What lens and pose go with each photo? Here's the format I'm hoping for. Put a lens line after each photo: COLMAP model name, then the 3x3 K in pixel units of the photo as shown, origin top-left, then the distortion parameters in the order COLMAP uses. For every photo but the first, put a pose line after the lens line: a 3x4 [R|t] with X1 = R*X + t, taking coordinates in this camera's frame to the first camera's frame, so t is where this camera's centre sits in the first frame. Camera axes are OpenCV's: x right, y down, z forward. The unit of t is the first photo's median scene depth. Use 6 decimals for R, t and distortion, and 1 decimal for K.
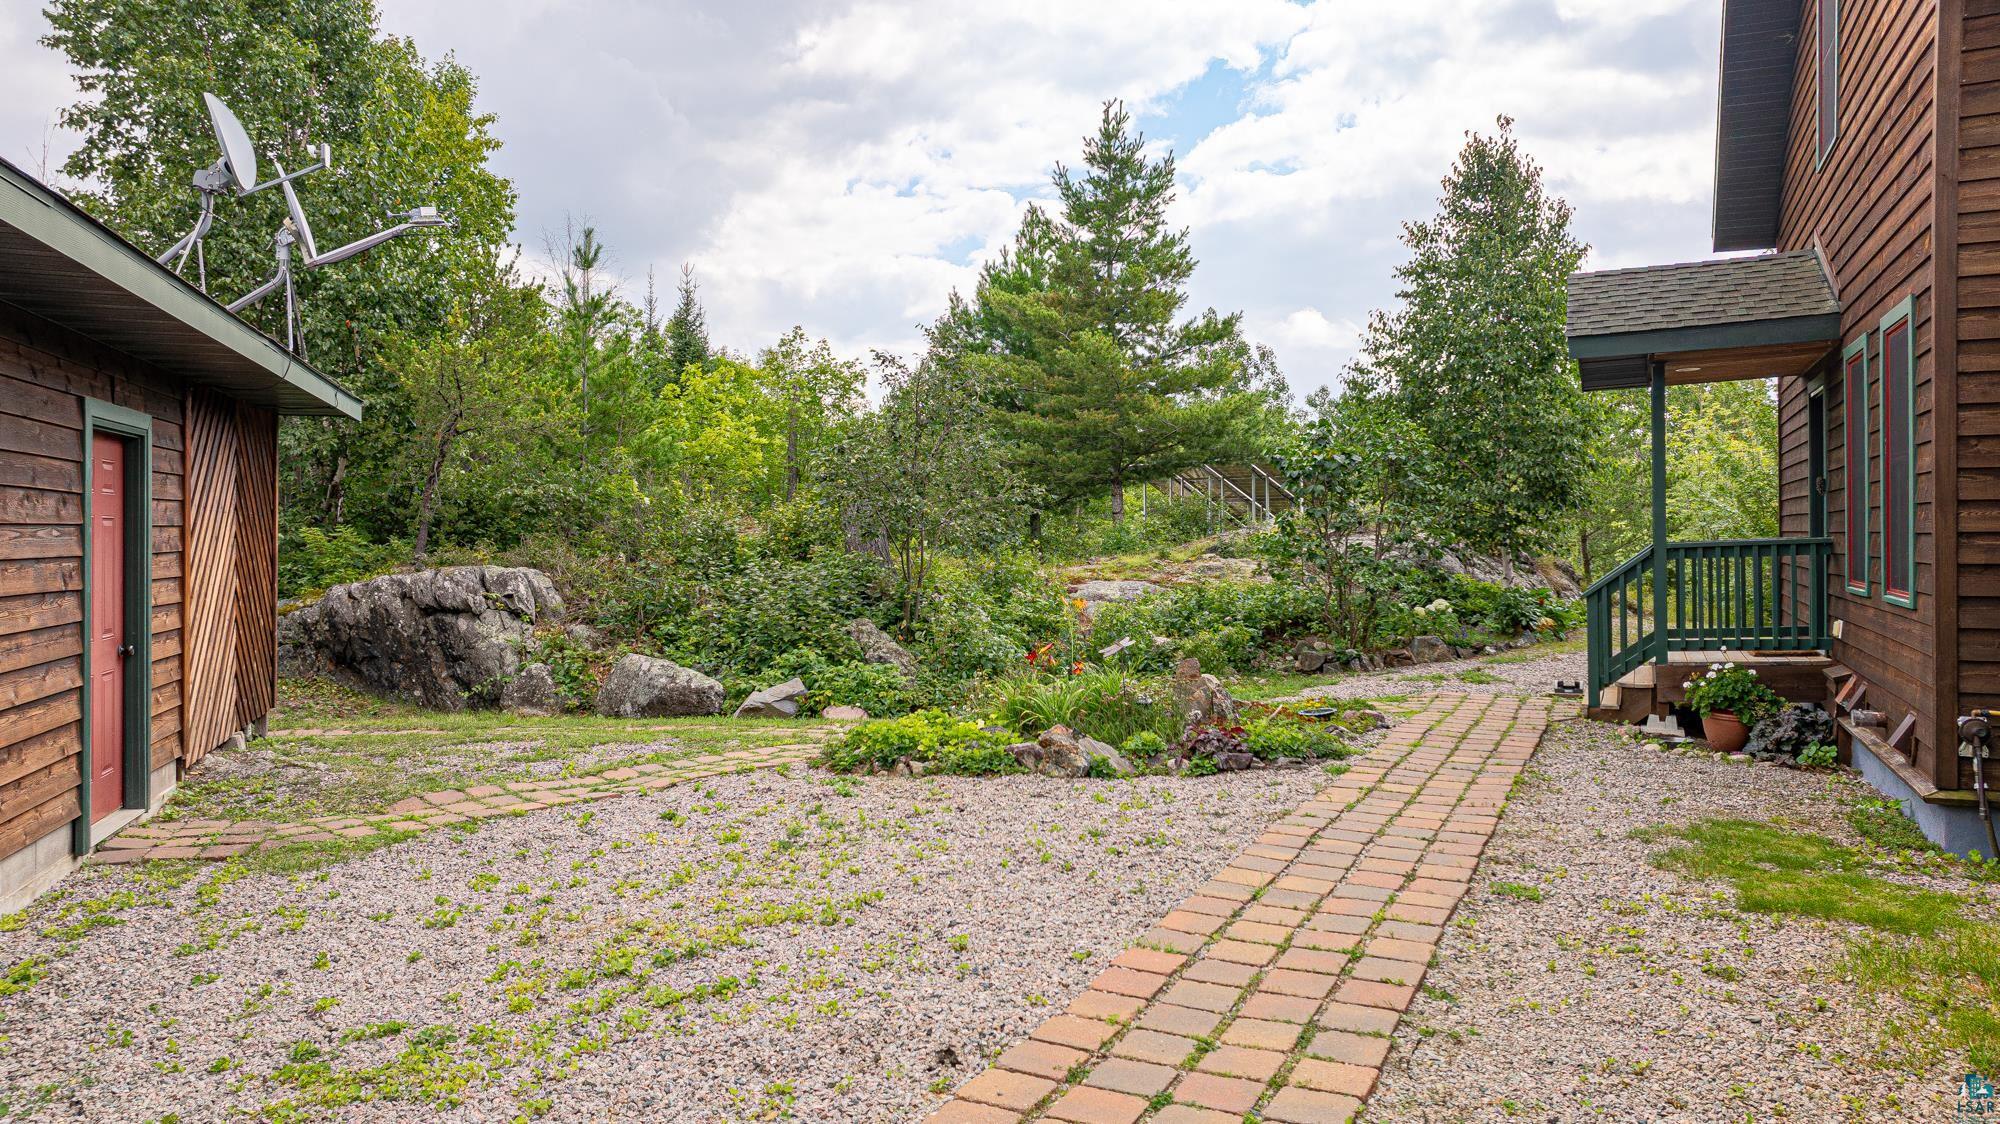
lens RADIAL K [[1405.1, 0, 1011.6], [0, 1405.1, 548.2], [0, 0, 1]] dist [-0.044421, 0.052077]
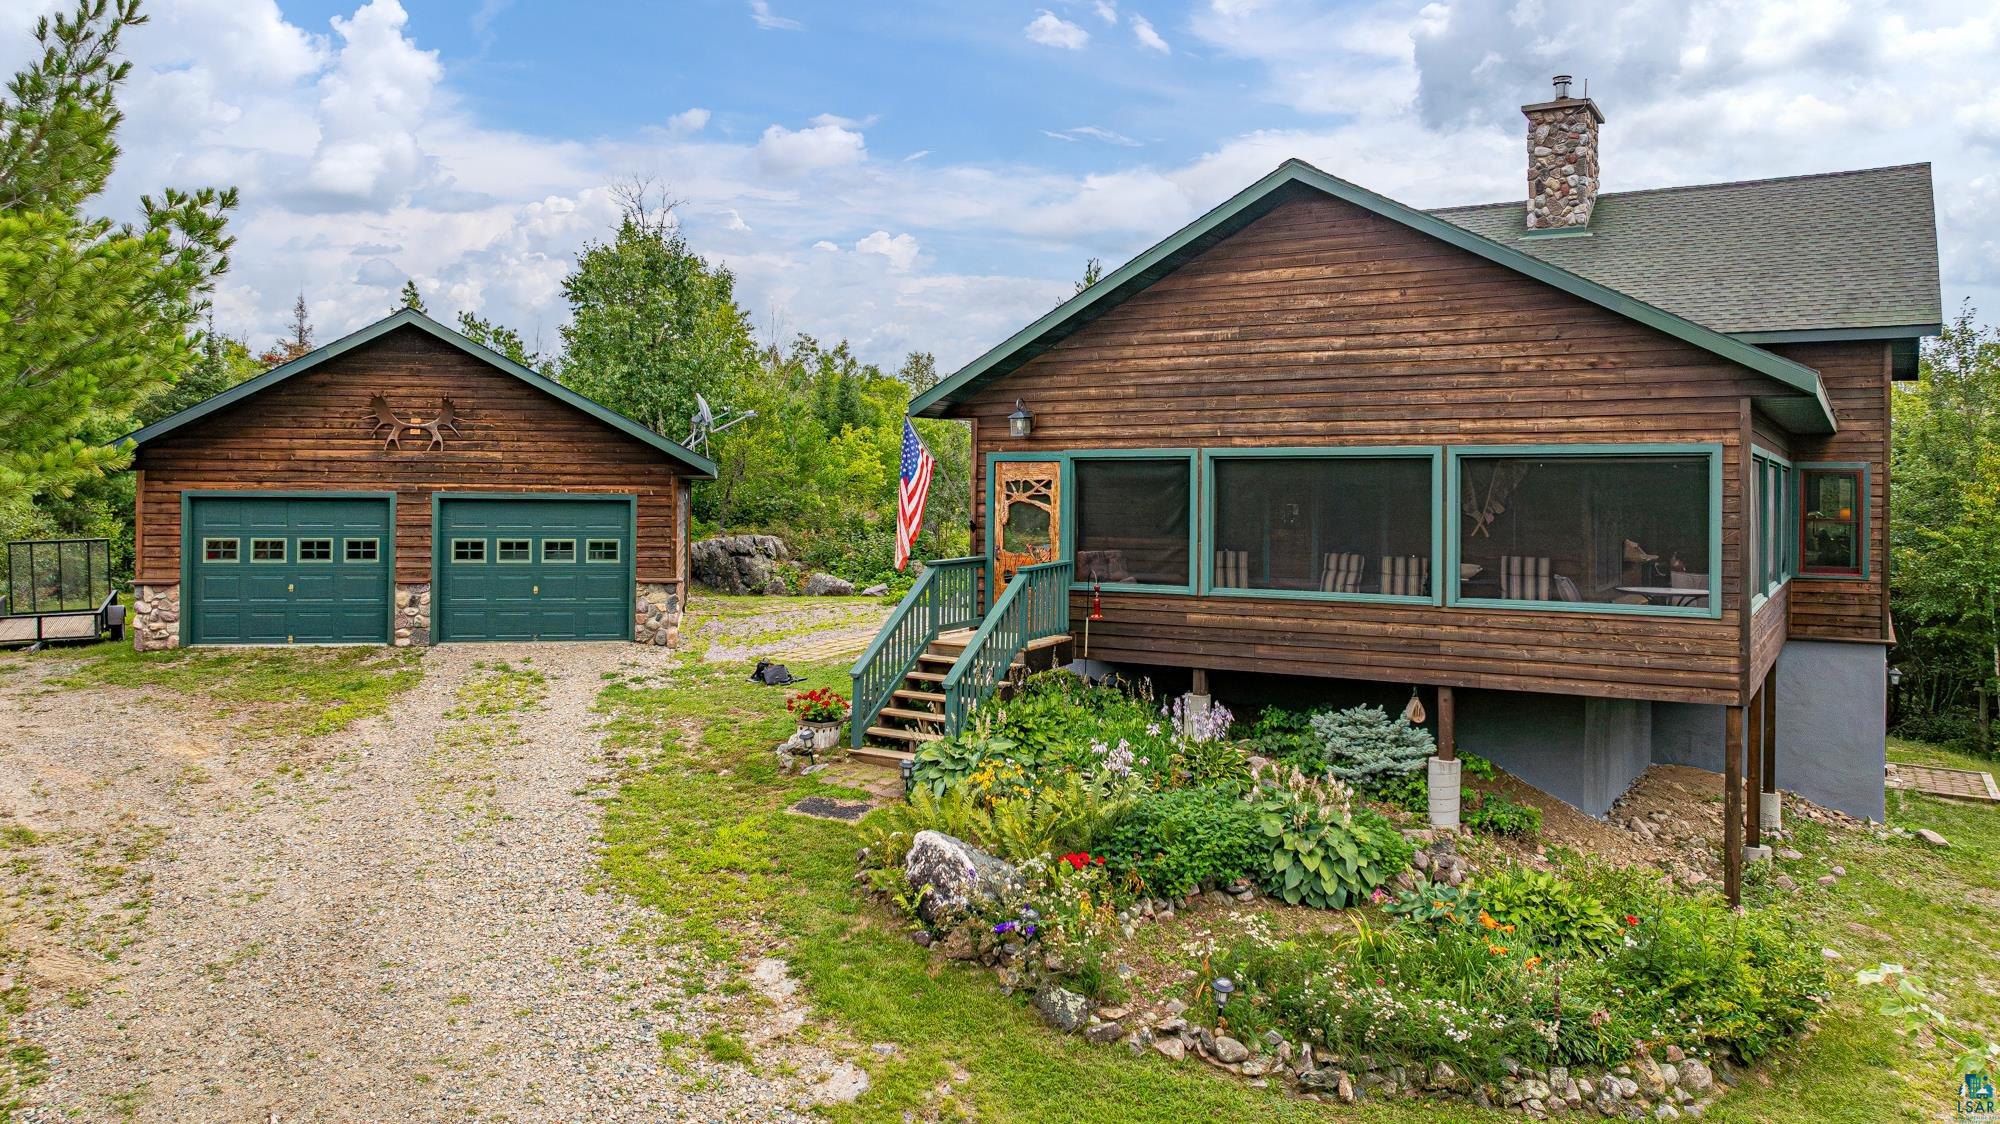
lens RADIAL K [[1405.1, 0, 1011.6], [0, 1405.1, 548.2], [0, 0, 1]] dist [-0.044421, 0.052077]
pose [[0.993039, 0.010242, -0.117337, 0.321310], [-0.006829, 0.999543, 0.029450, -0.037291], [0.117585, -0.028444, 0.992655, -1.272320]]
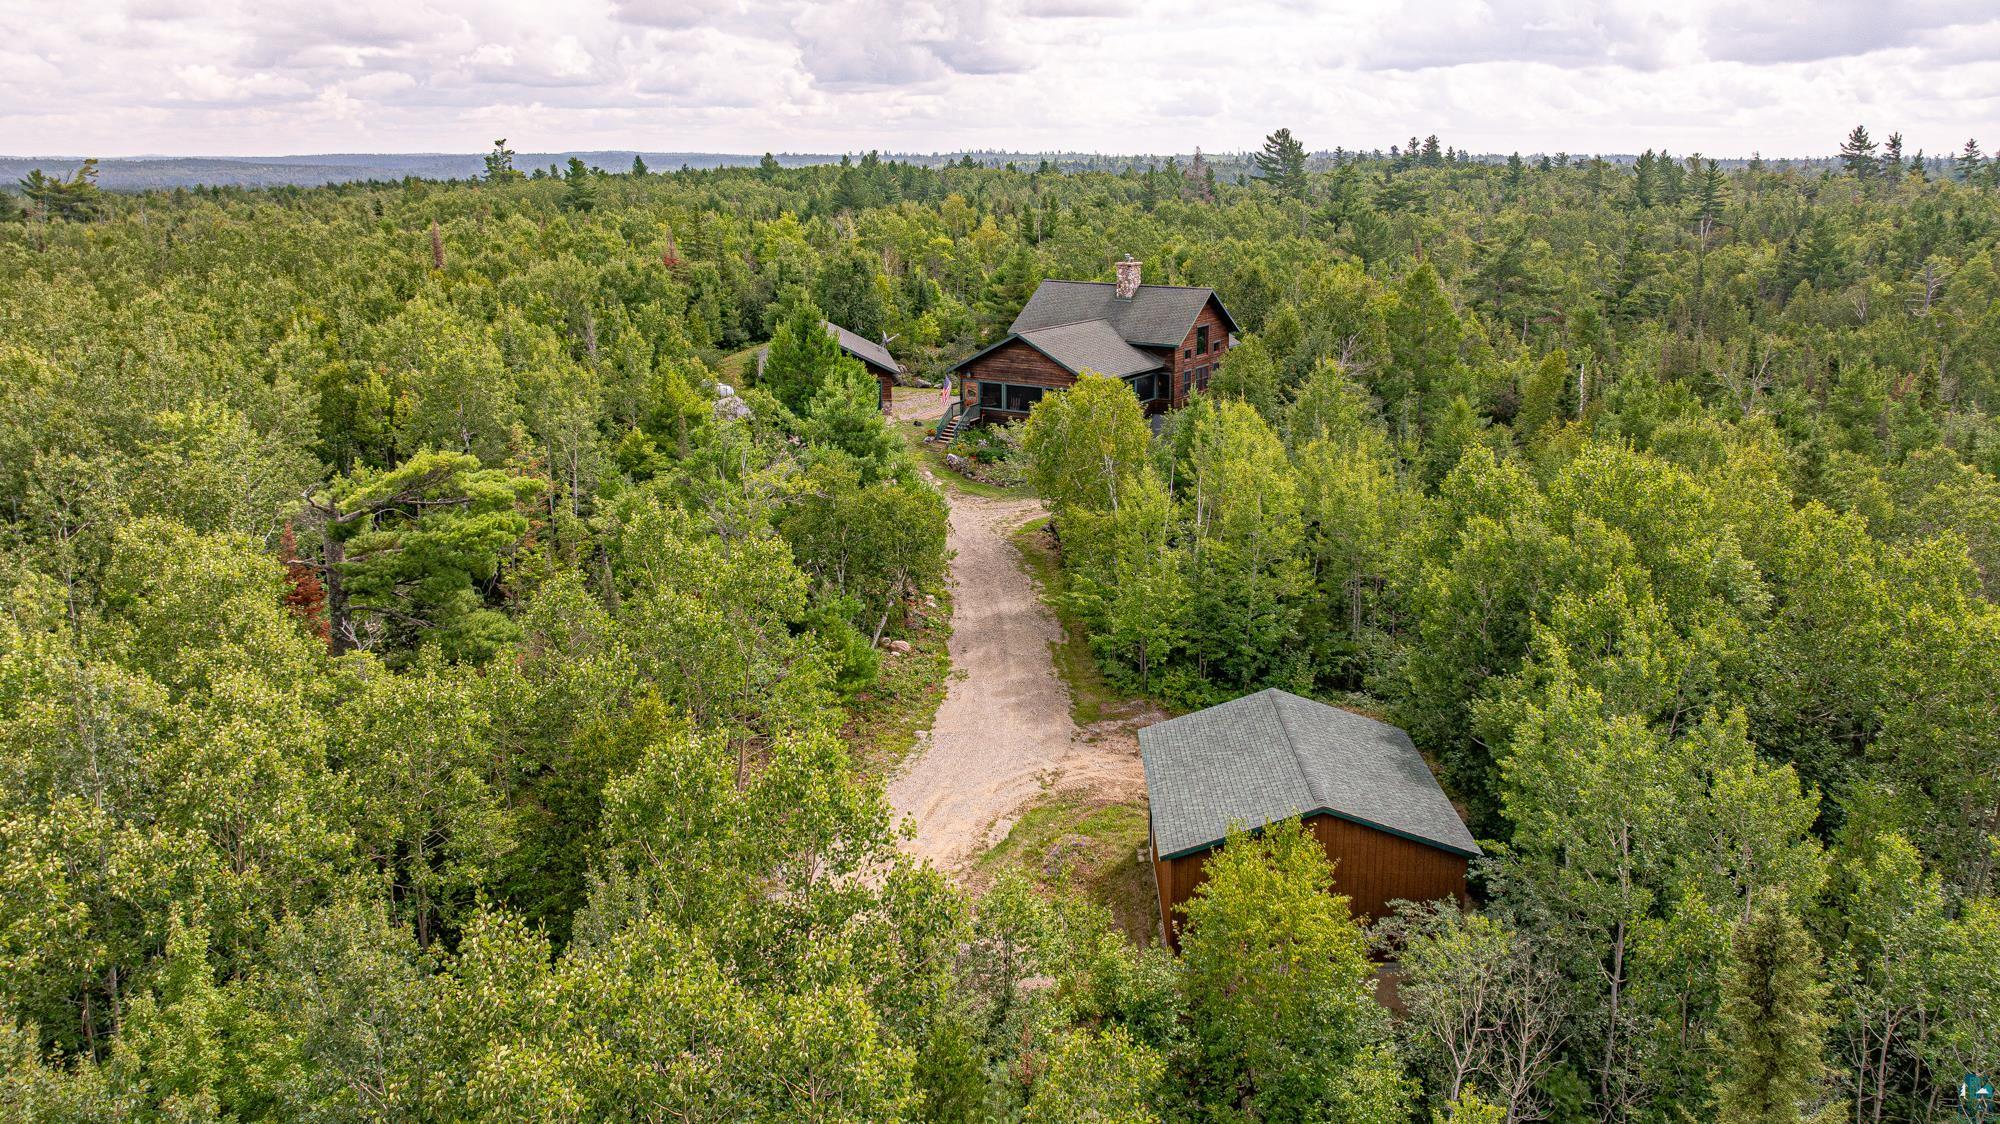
lens RADIAL K [[1405.1, 0, 1011.6], [0, 1405.1, 548.2], [0, 0, 1]] dist [-0.044421, 0.052077]
pose [[0.987904, 0.049161, -0.147067, 1.225741], [-0.011495, 0.969022, 0.246707, -0.824467], [0.154639, -0.242032, 0.957866, -5.686646]]
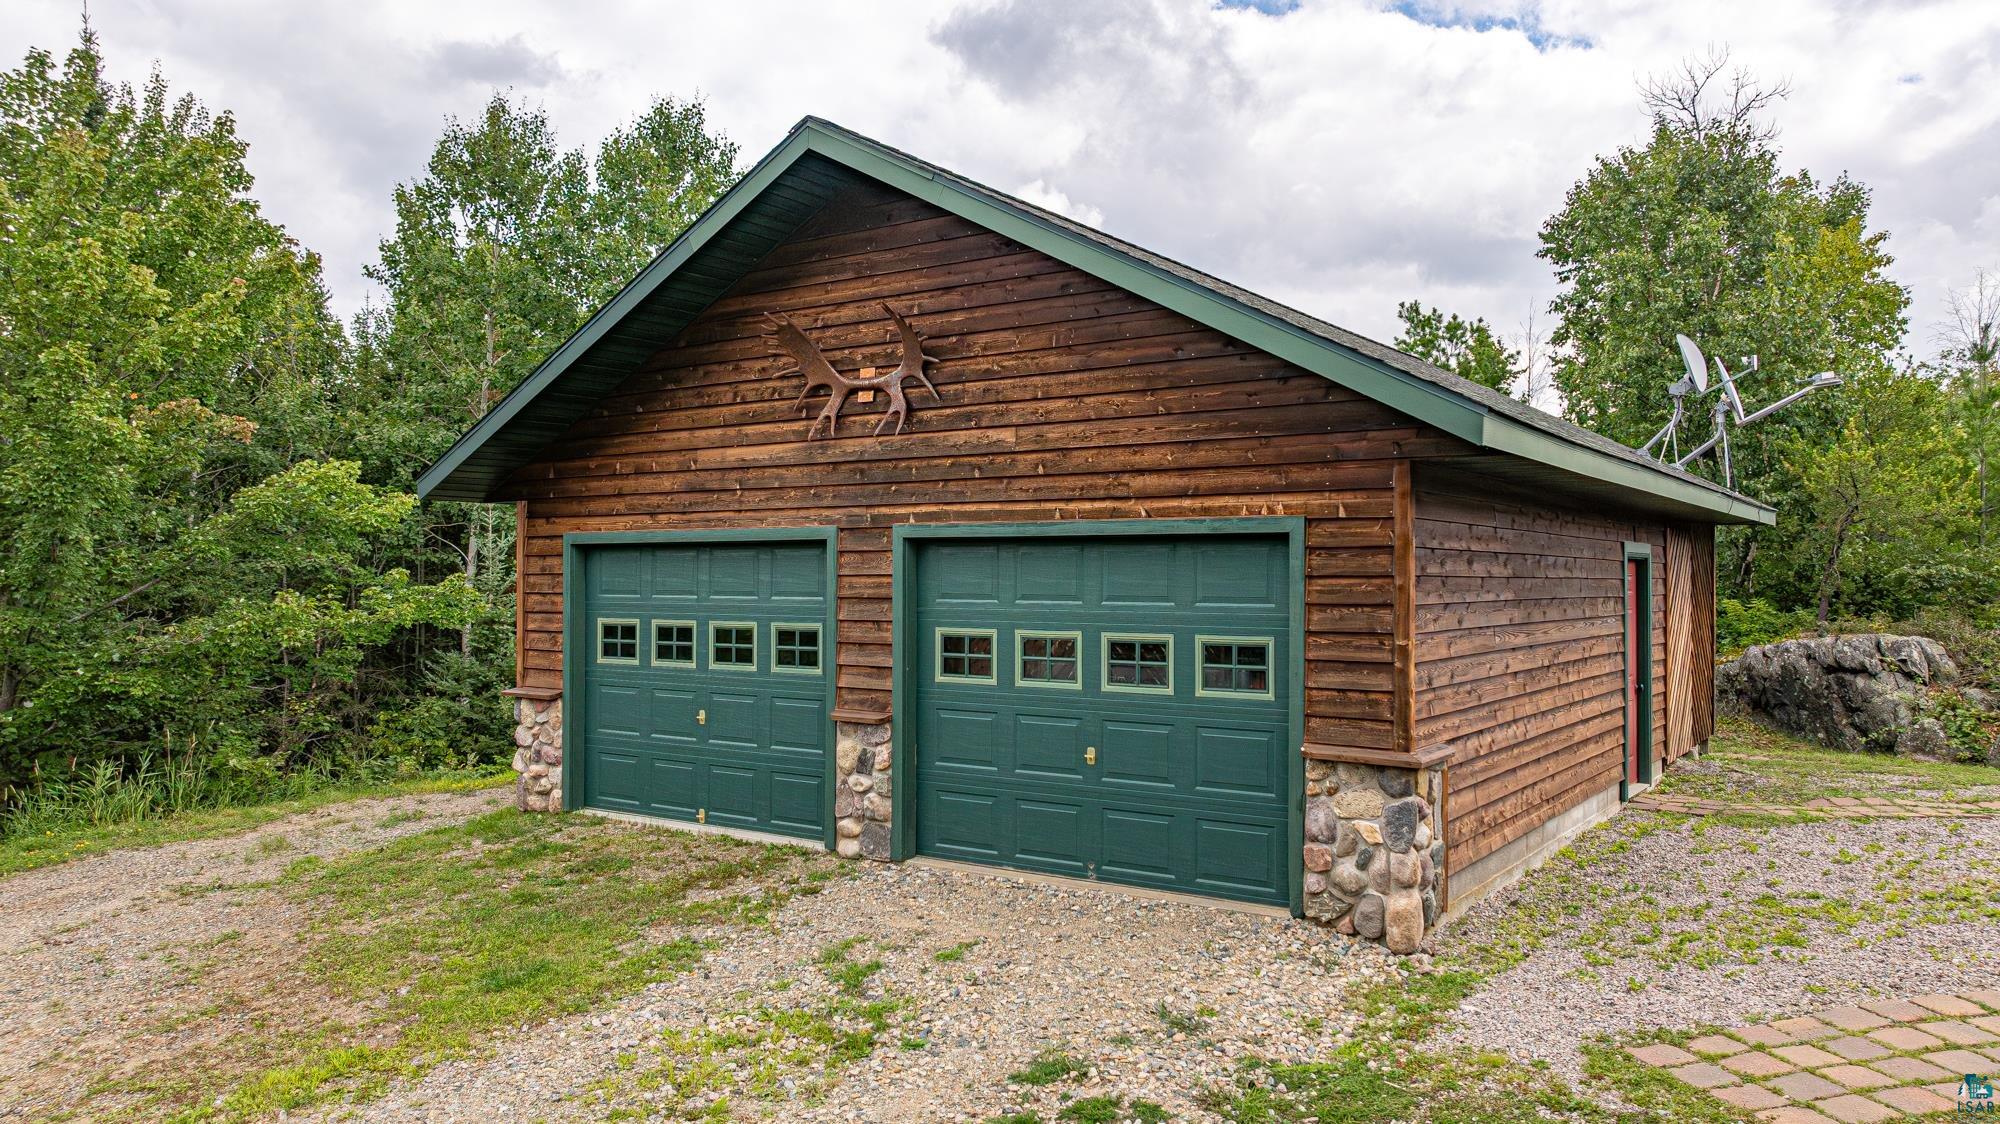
lens RADIAL K [[1405.1, 0, 1011.6], [0, 1405.1, 548.2], [0, 0, 1]] dist [-0.044421, 0.052077]
pose [[0.602493, -0.019394, -0.797889, 0.131740], [-0.008078, 0.999505, -0.030395, -0.019341], [0.798083, 0.024758, 0.602038, -0.324204]]
